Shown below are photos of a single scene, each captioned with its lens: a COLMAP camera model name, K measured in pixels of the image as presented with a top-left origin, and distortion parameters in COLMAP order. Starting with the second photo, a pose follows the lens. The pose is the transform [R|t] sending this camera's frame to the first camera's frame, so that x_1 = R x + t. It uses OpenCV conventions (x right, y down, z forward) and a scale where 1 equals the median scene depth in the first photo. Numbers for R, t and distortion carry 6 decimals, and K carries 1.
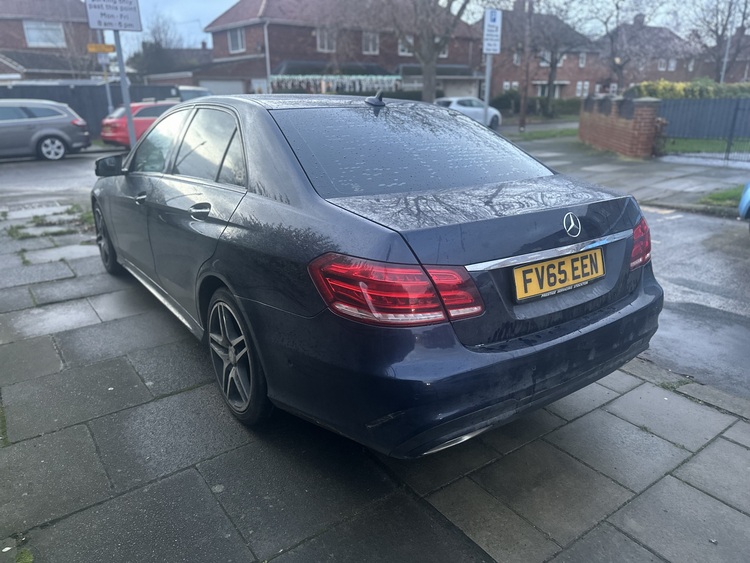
lens RADIAL K [[534.2, 0, 376.6], [0, 534.2, 282.3], [0, 0, 1]] dist [-0.002256, -0.004064]
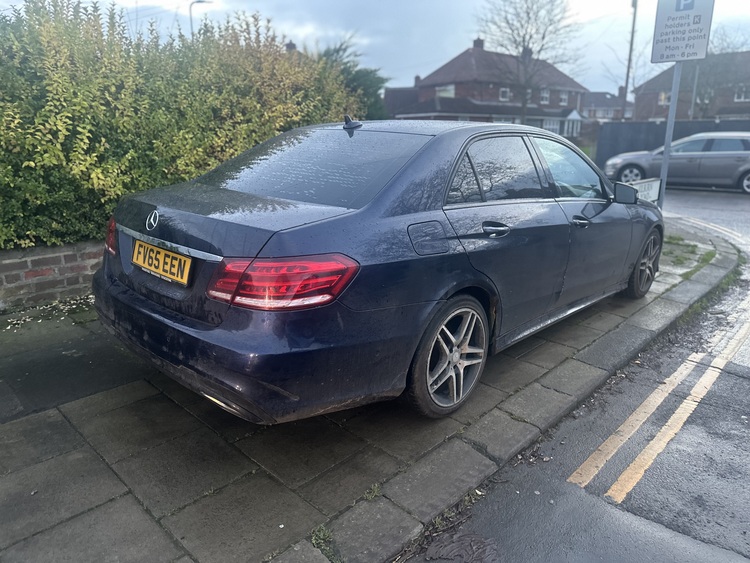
lens RADIAL K [[531.5, 0, 370.9], [0, 531.5, 281.6], [0, 0, 1]] dist [0.008126, -0.015791]
pose [[0.180089, 0.266118, -0.946968, 0.128525], [-0.323100, 0.925295, 0.198582, -0.029821], [0.929072, 0.270203, 0.252619, 0.093651]]
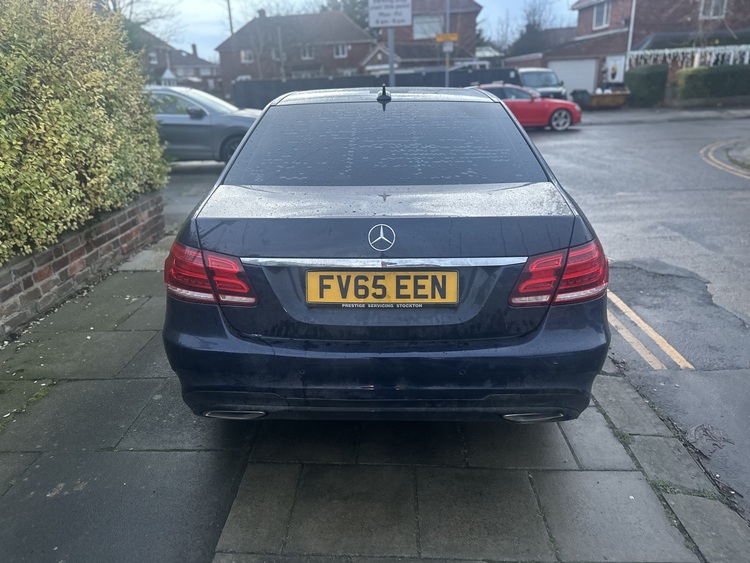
lens RADIAL K [[533.9, 0, 365.7], [0, 533.9, 280.3], [0, 0, 1]] dist [0.001400, -0.005855]
pose [[0.783333, 0.189335, -0.592066, 0.070679], [-0.171465, 0.981344, 0.086965, -0.008604], [0.597486, 0.033396, 0.801184, 0.020046]]
